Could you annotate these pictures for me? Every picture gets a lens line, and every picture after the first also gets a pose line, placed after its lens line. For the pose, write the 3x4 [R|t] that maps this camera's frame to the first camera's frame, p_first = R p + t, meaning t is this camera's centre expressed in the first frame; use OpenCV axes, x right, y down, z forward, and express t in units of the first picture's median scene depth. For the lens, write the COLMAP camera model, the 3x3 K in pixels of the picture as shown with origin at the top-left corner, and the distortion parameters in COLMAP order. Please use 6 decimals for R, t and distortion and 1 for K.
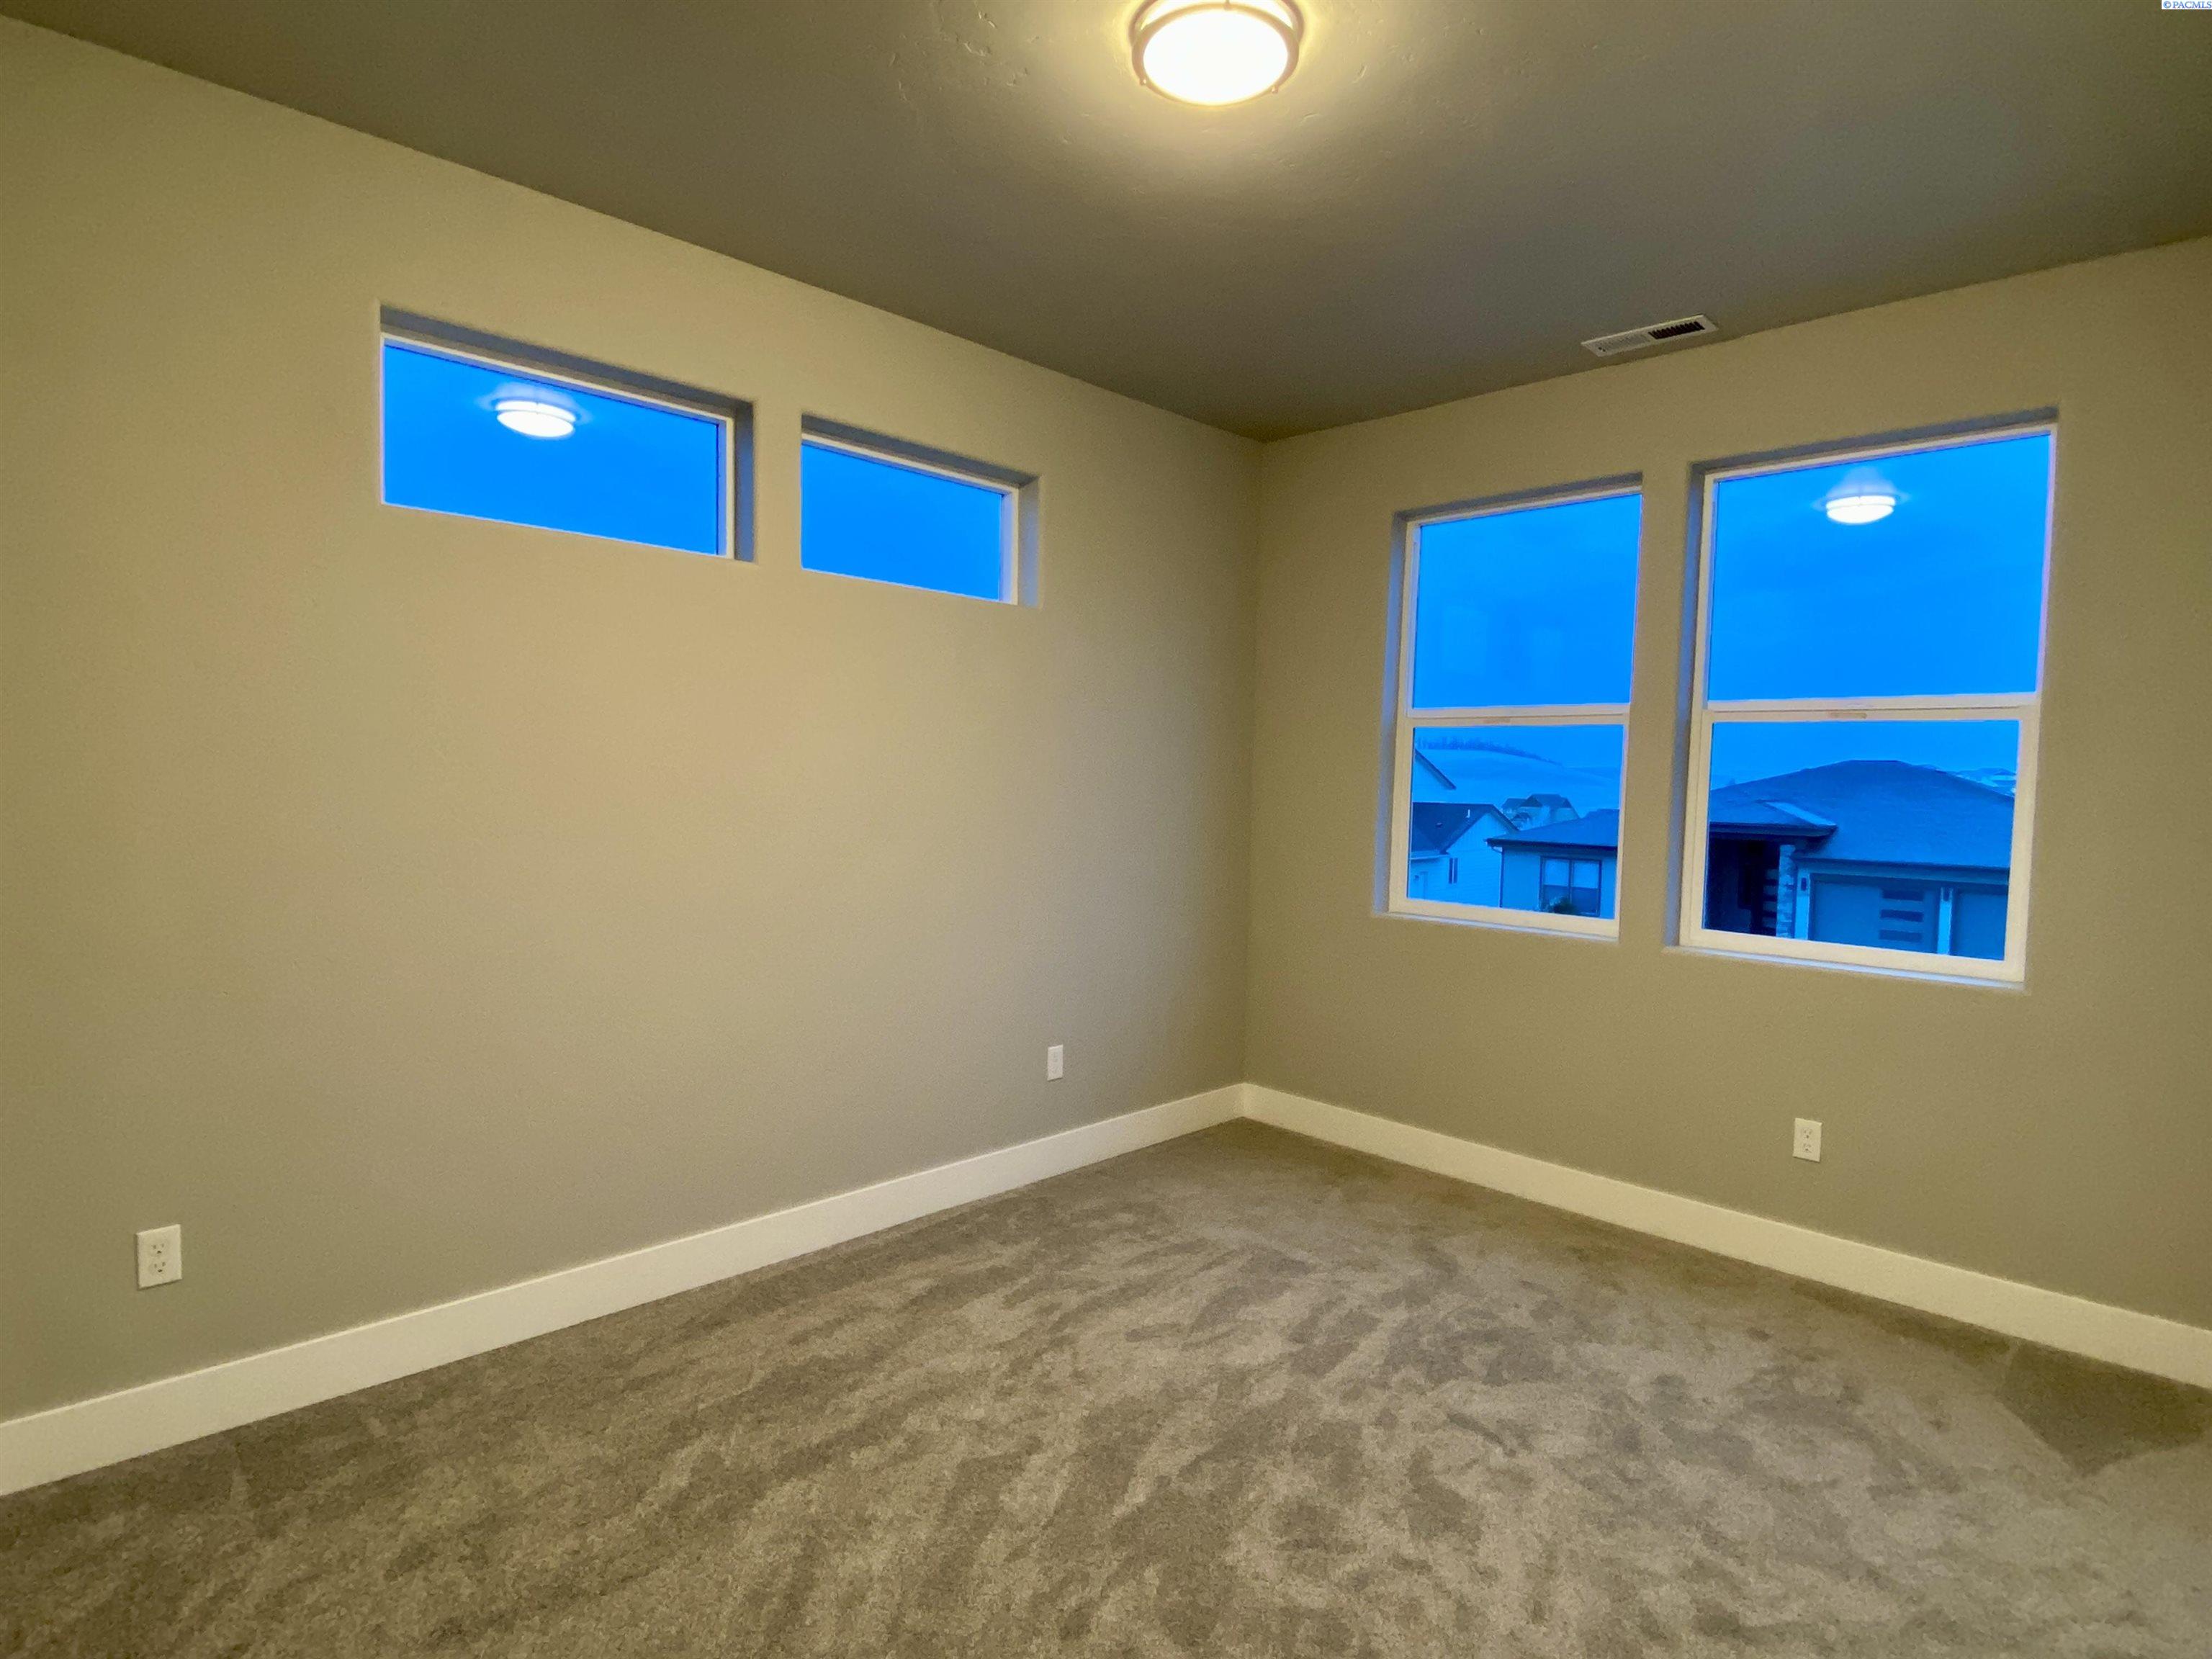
lens RADIAL K [[1155.1, 0, 1106.0], [0, 1155.1, 829.5], [0, 0, 1]] dist [0.038884, -0.012241]
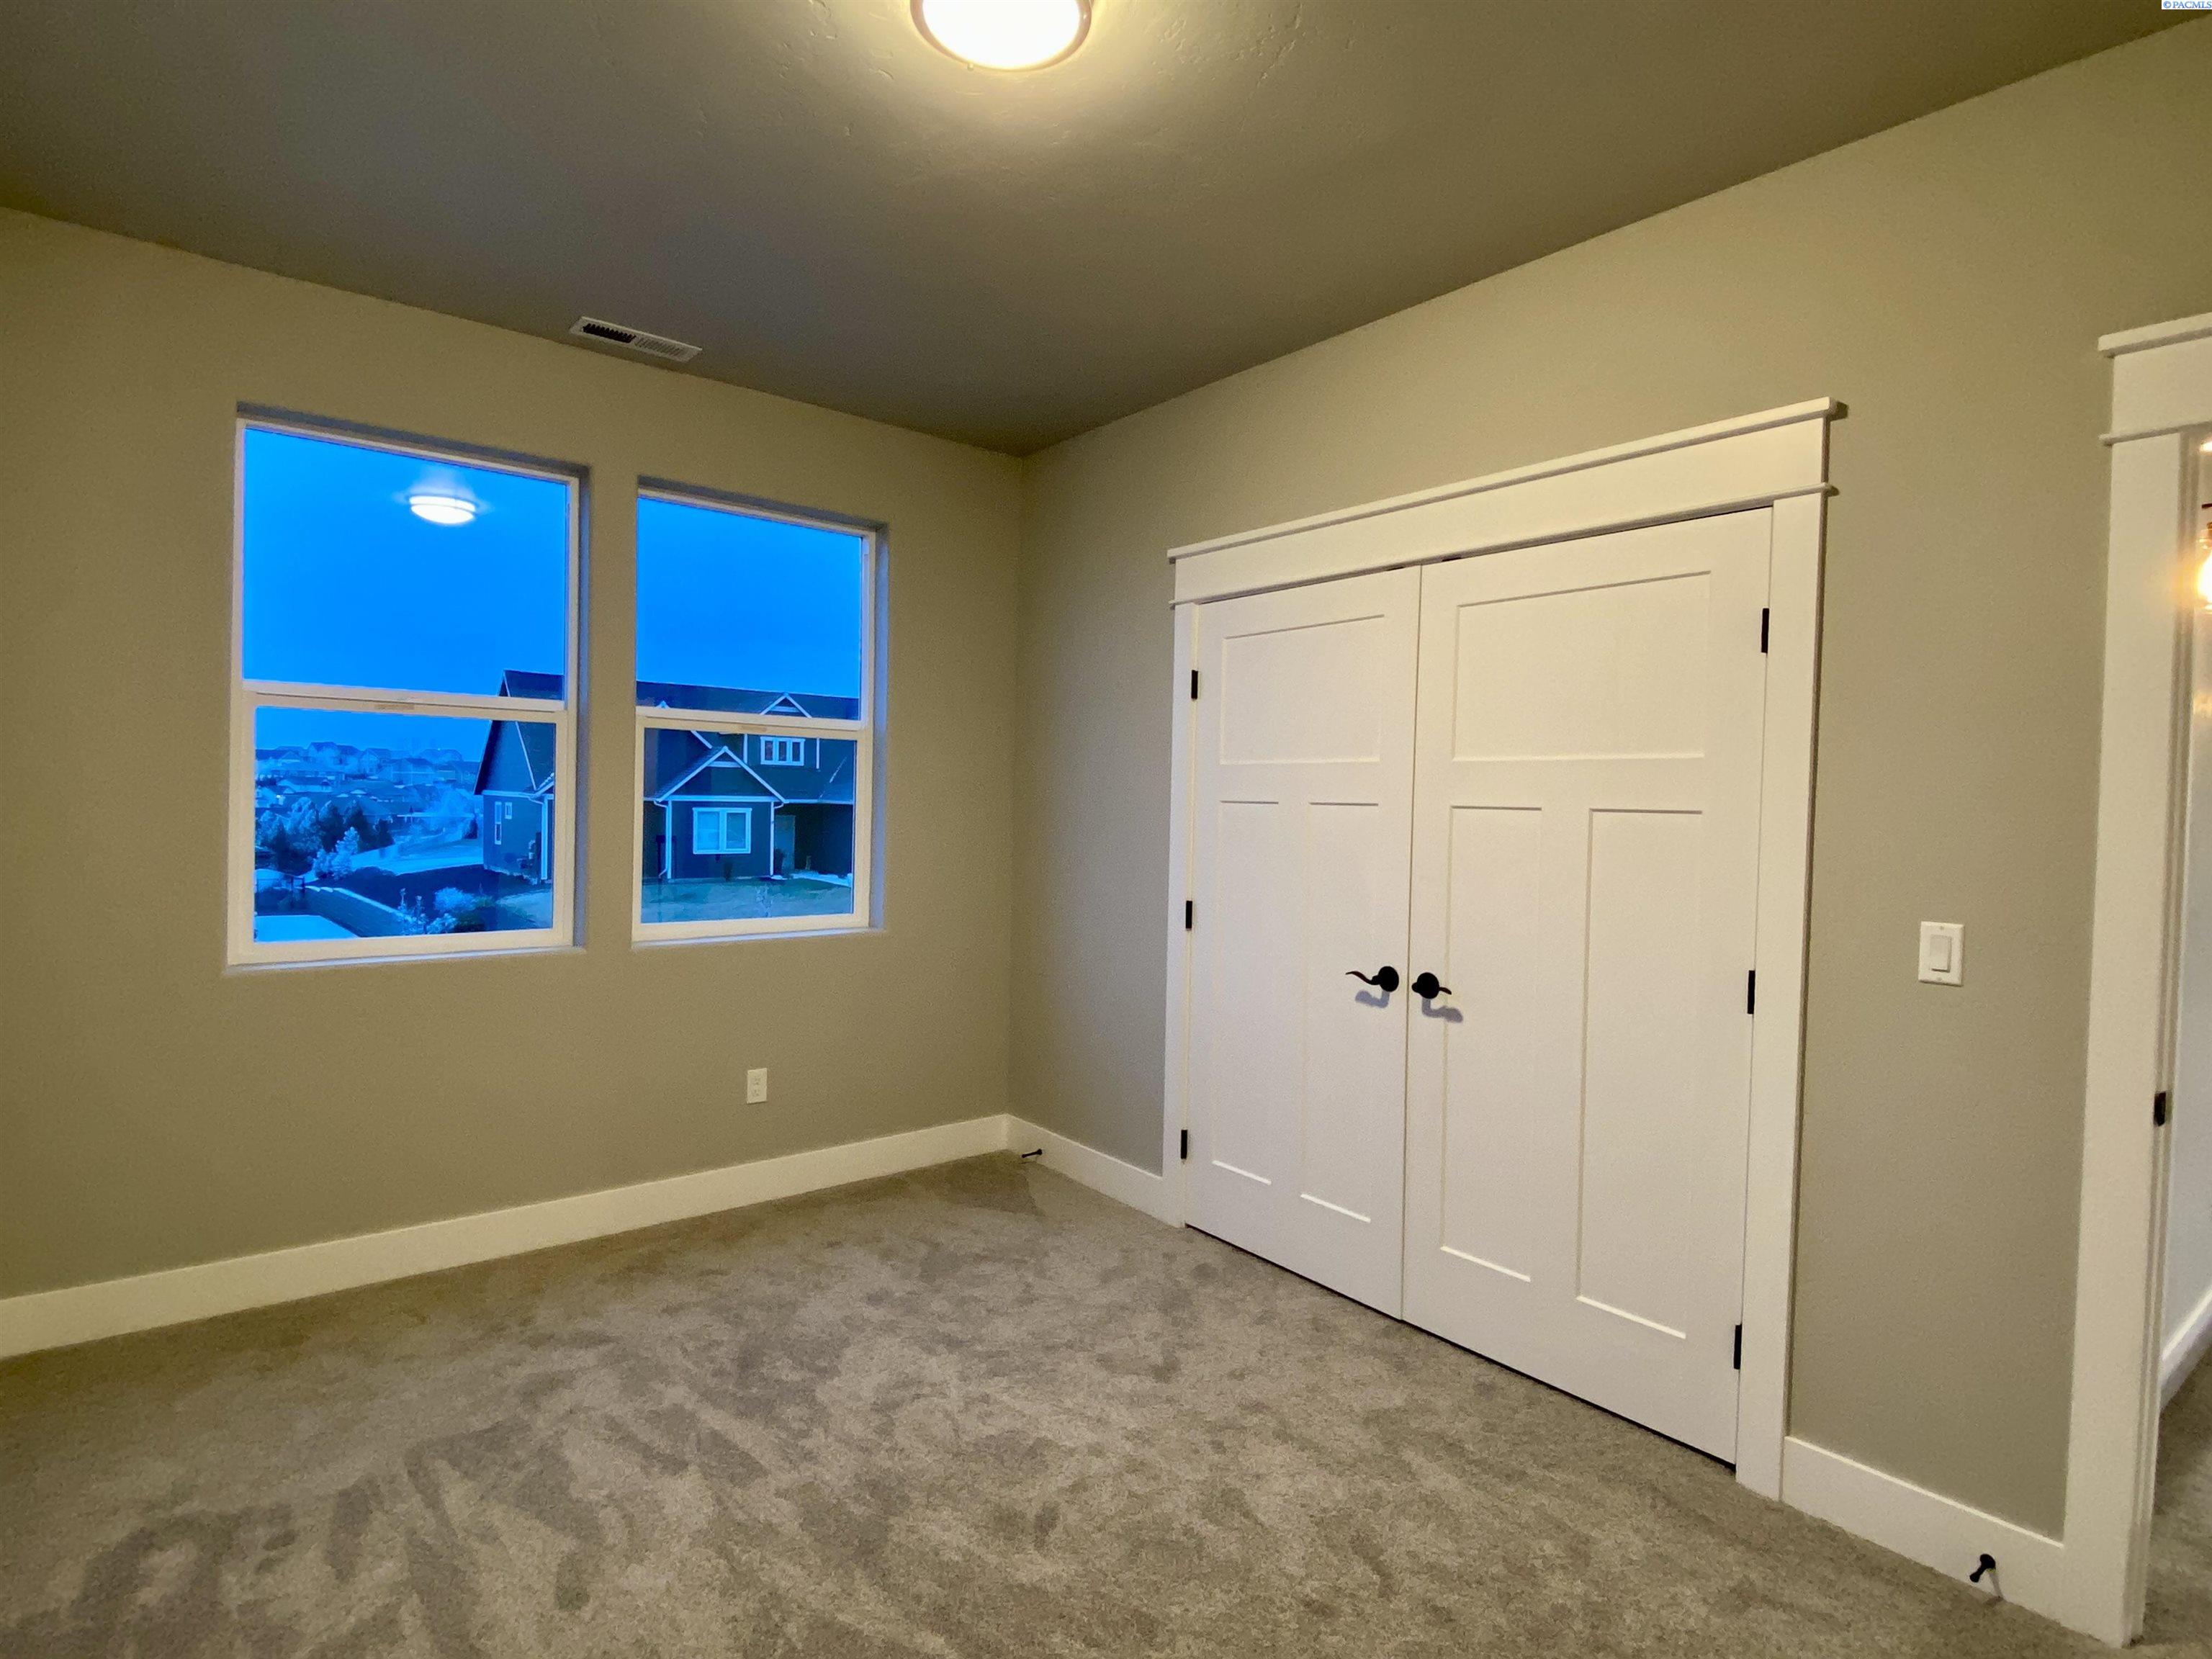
lens RADIAL K [[1155.1, 0, 1106.0], [0, 1155.1, 829.5], [0, 0, 1]] dist [0.038884, -0.012241]
pose [[0.150245, -0.050047, 0.987381, -0.529733], [0.032320, 0.998433, 0.045690, -0.038832], [-0.988120, 0.025048, 0.151627, 0.503098]]
